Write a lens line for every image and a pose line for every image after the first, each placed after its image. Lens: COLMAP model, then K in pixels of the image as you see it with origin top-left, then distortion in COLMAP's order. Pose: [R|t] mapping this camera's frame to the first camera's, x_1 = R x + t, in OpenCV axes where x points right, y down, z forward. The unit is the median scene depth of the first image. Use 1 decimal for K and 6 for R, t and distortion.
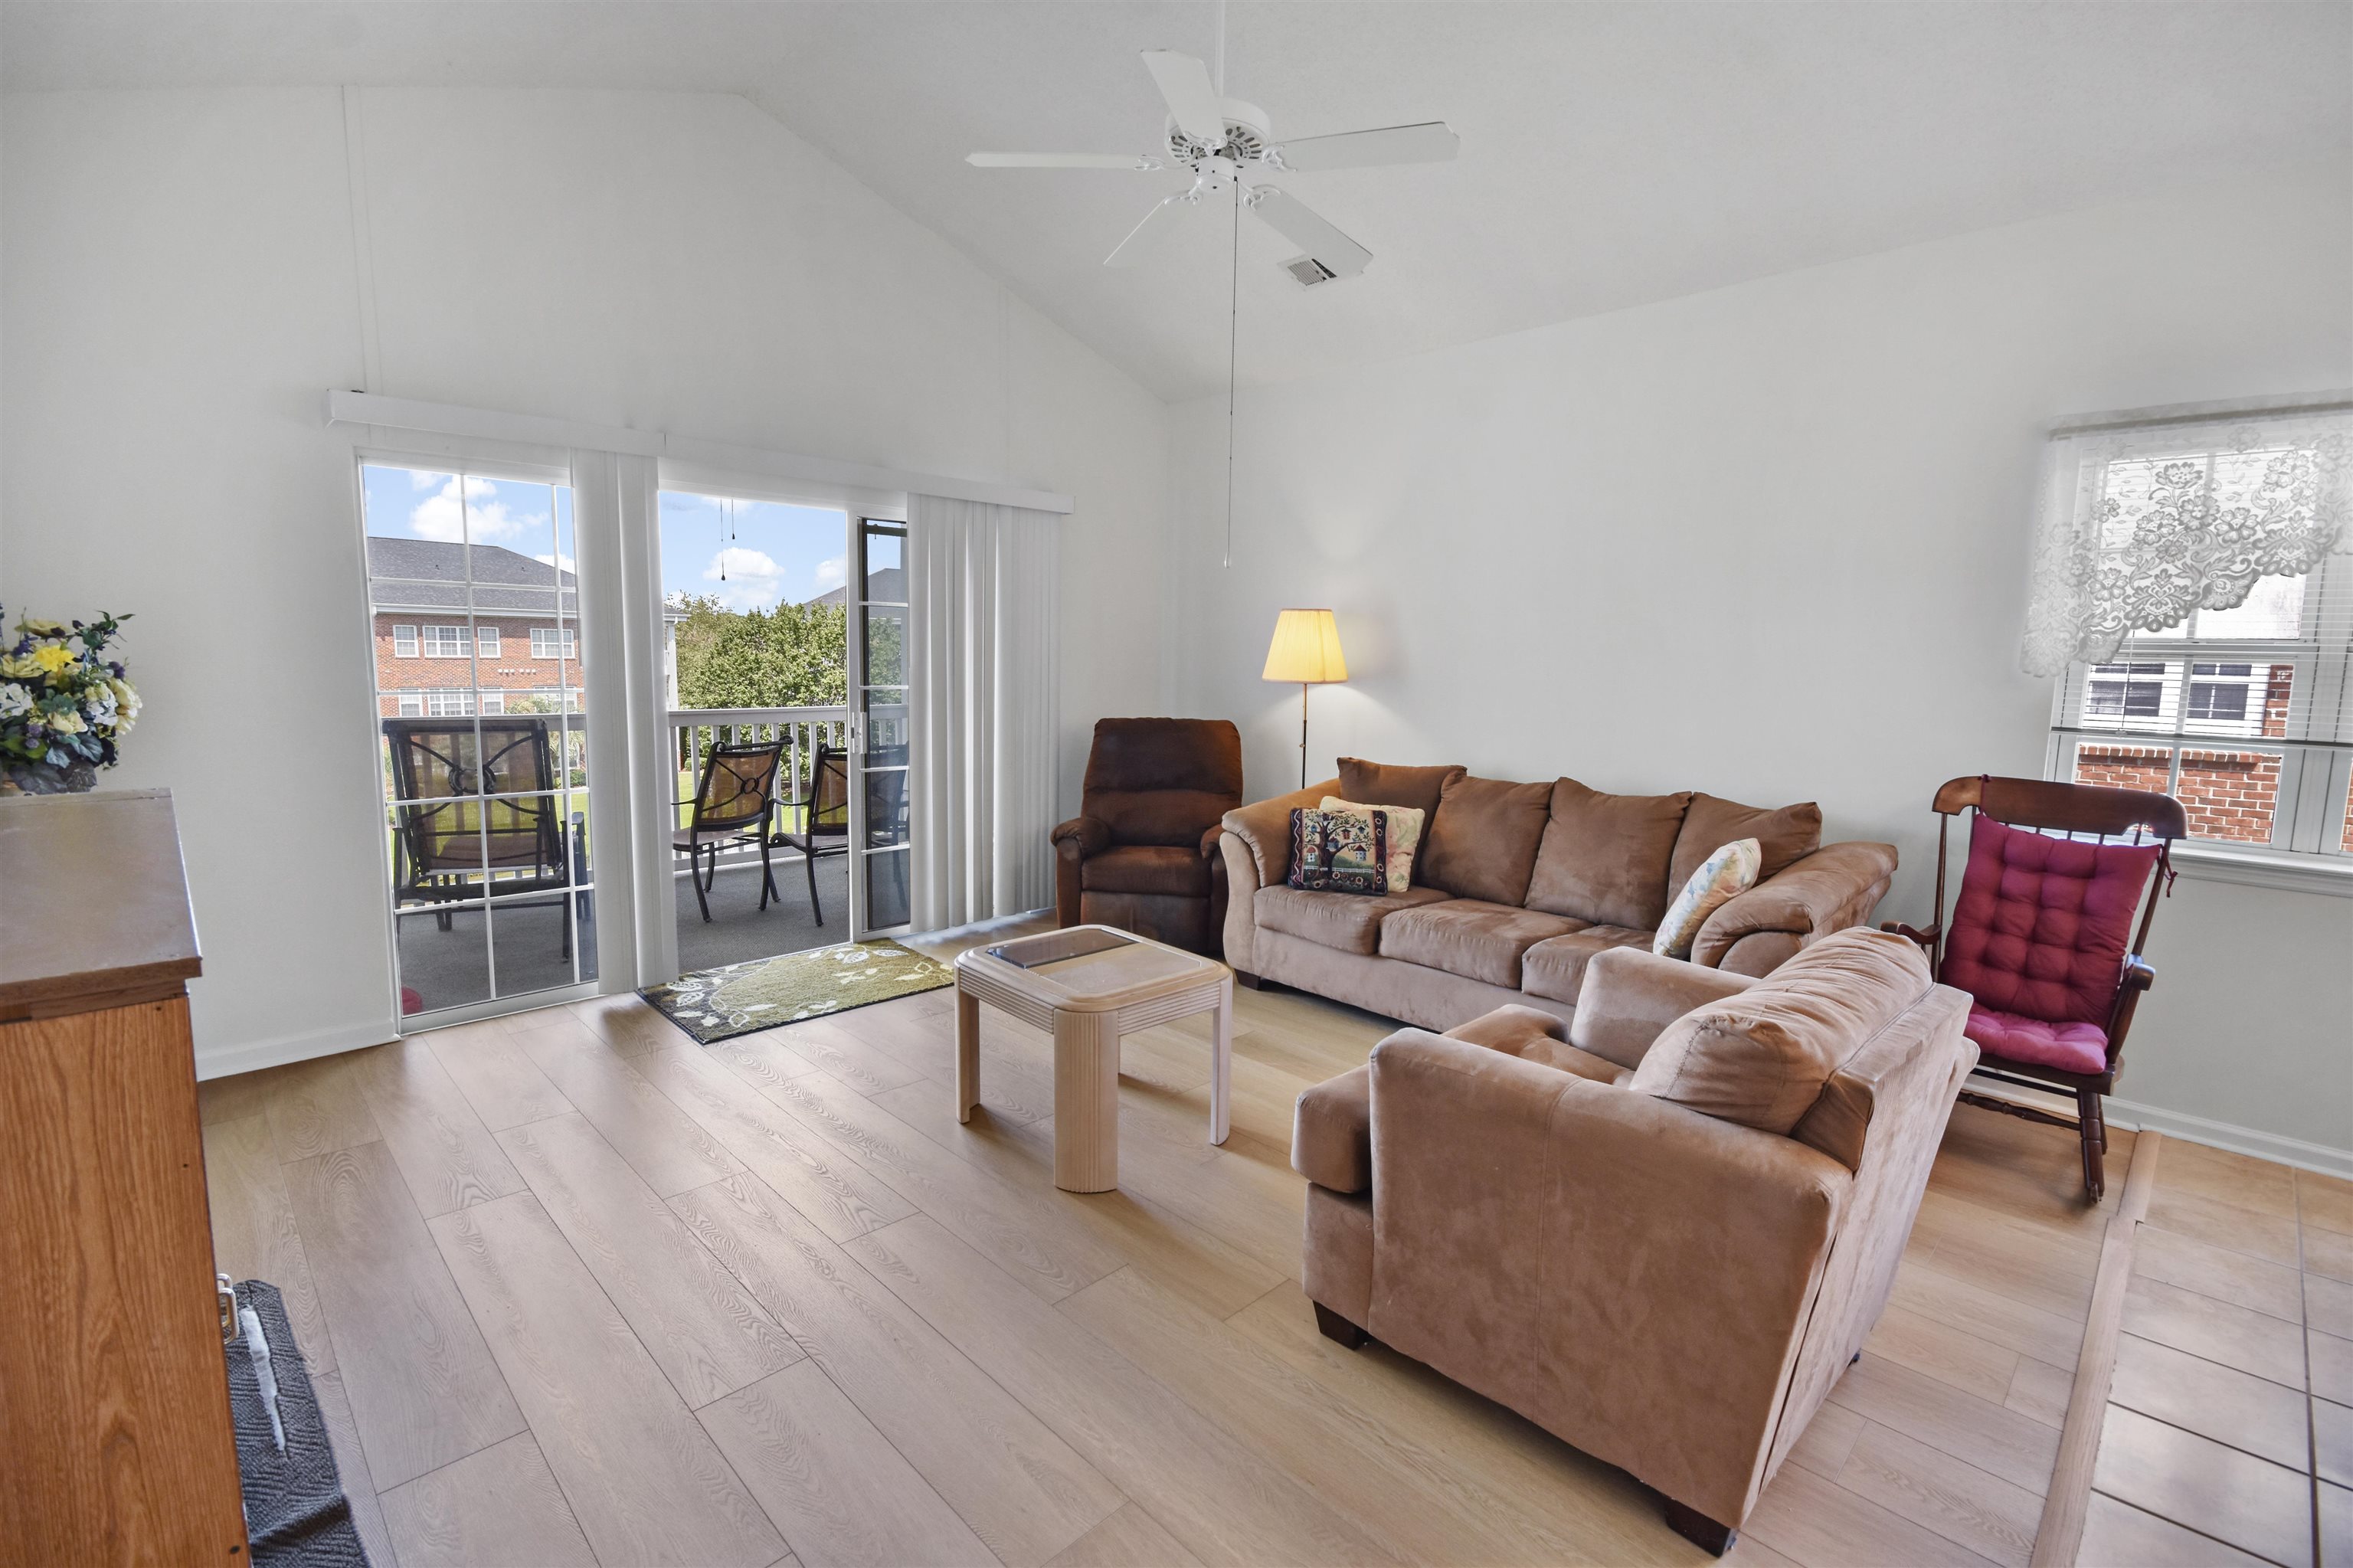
lens RADIAL K [[1039.0, 0, 1186.3], [0, 1039.0, 774.0], [0, 0, 1]] dist [-0.000808, -0.009651]
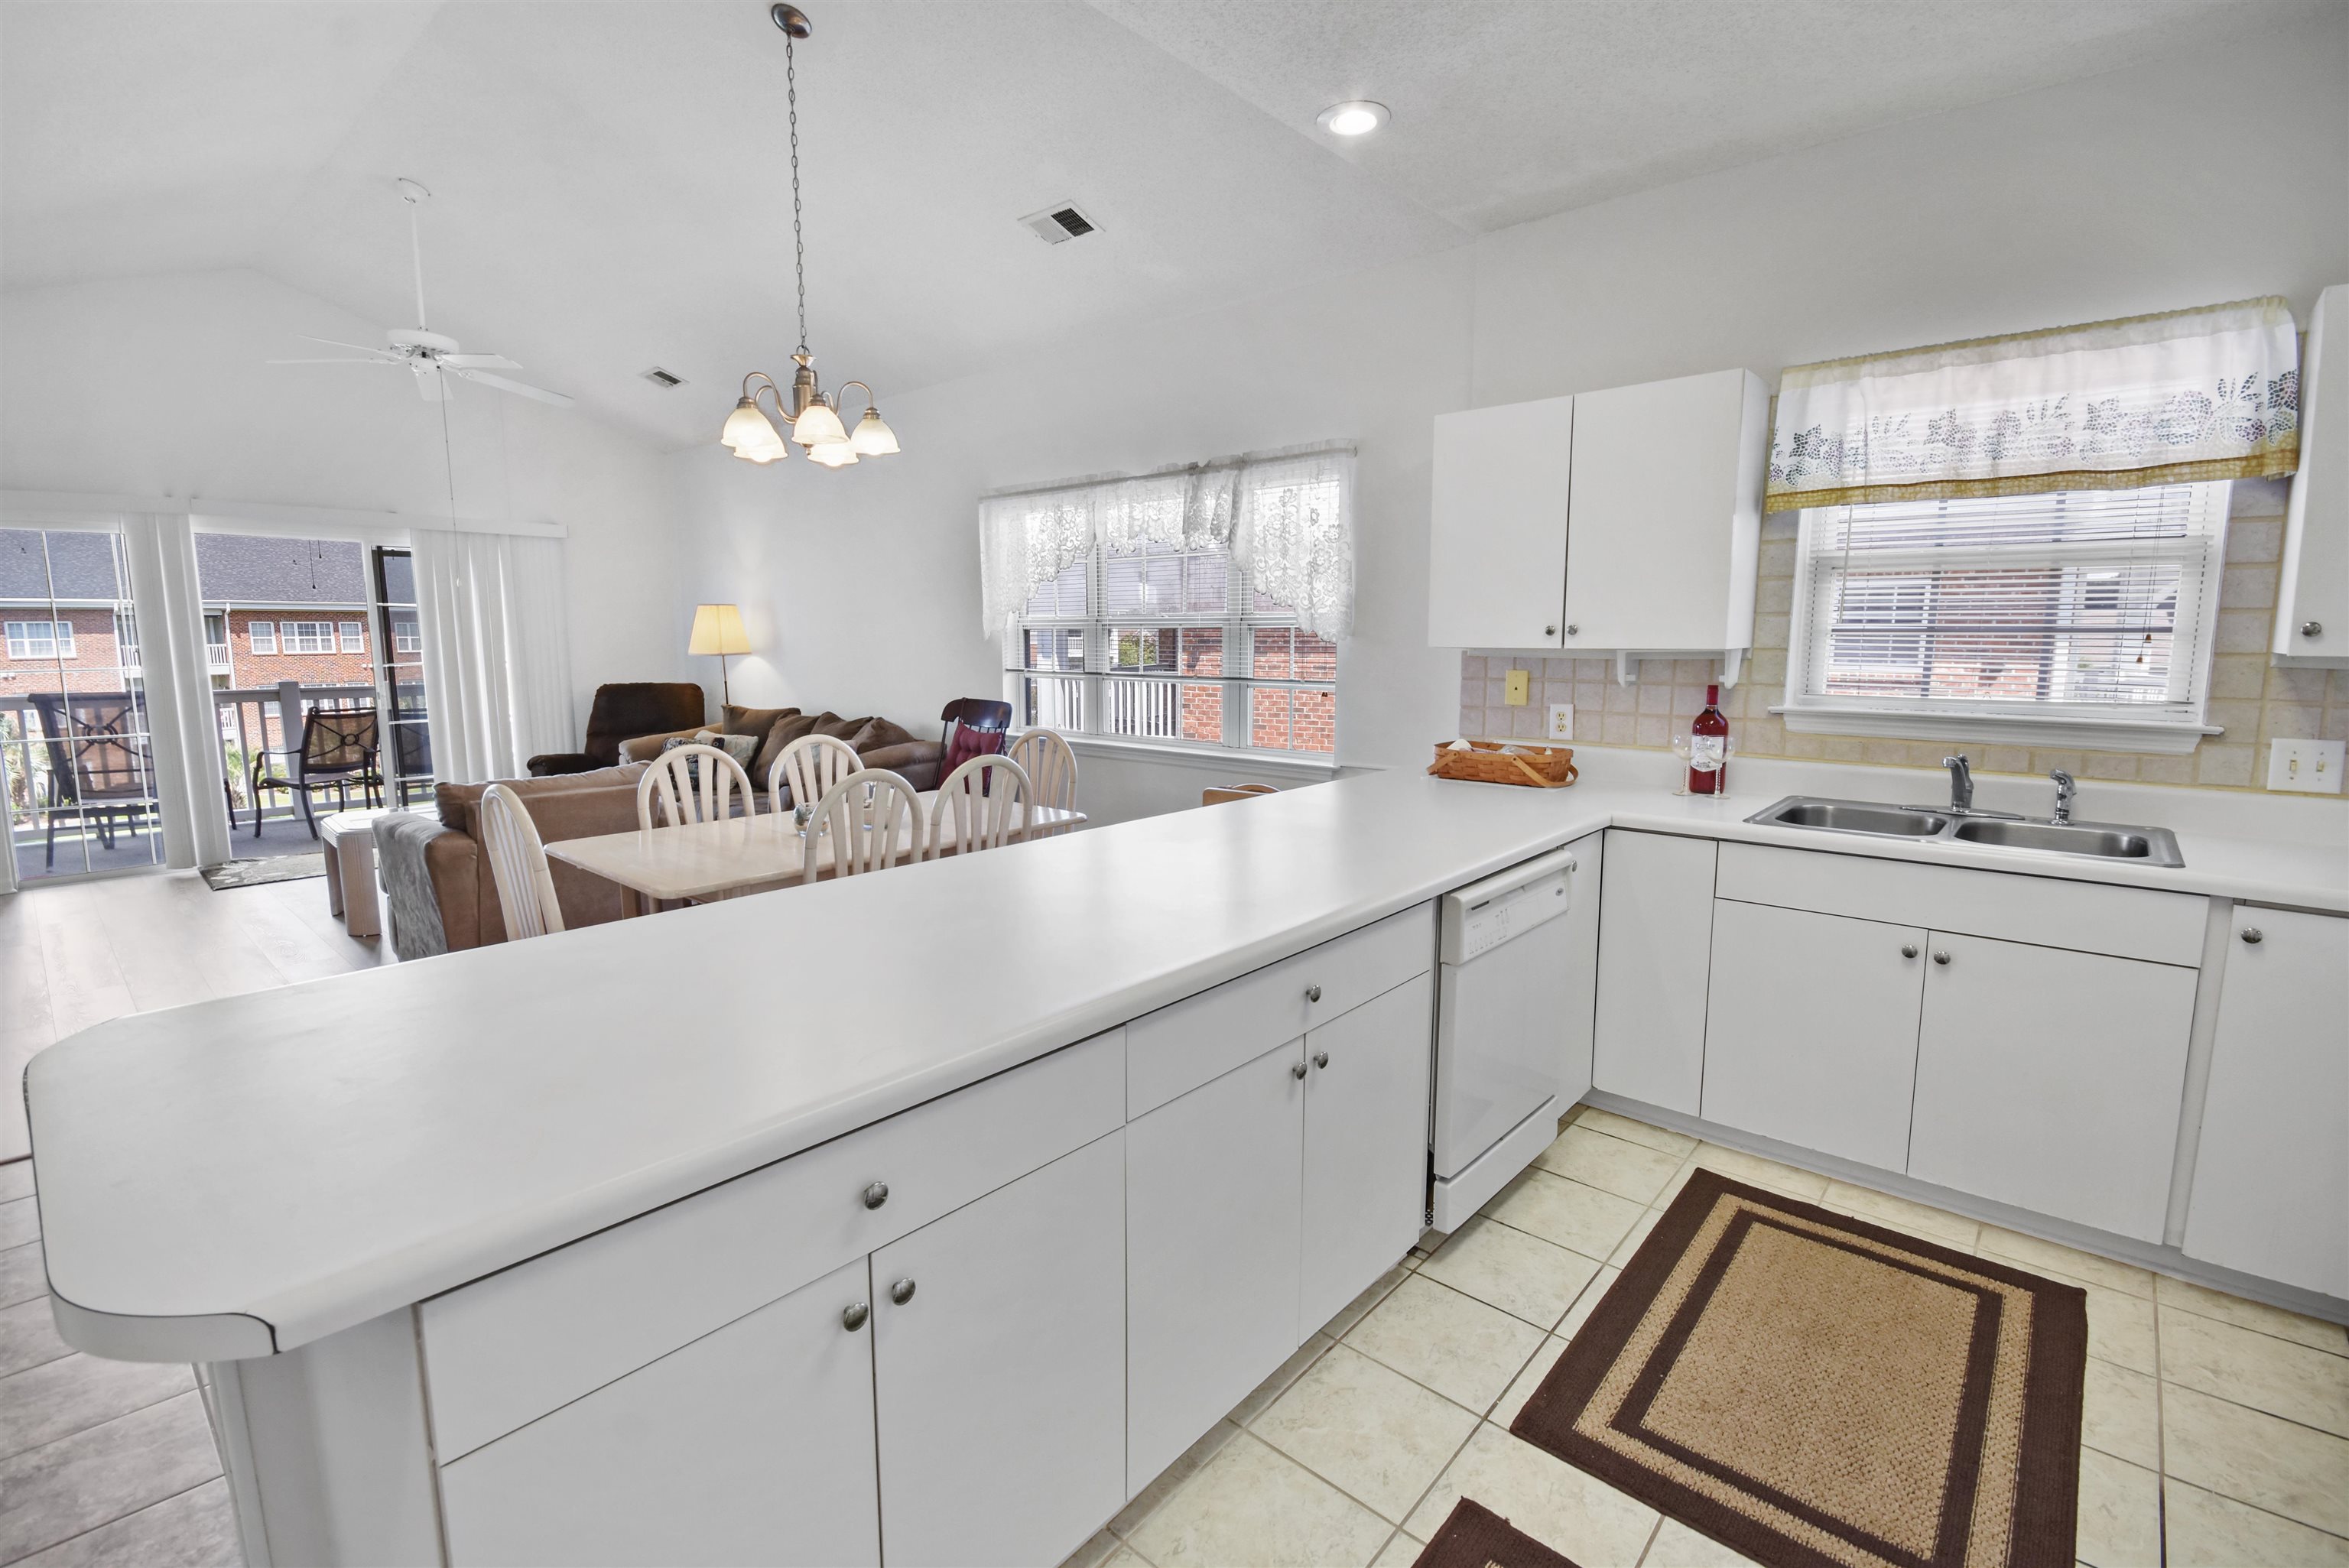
lens RADIAL K [[1037.1, 0, 1184.2], [0, 1037.1, 774.0], [0, 0, 1]] dist [-0.000808, -0.009651]
pose [[0.997150, -0.027638, 0.070195, 0.900223], [0.026397, 0.999479, 0.018552, 0.093156], [-0.070671, -0.016647, 0.997361, -0.662595]]
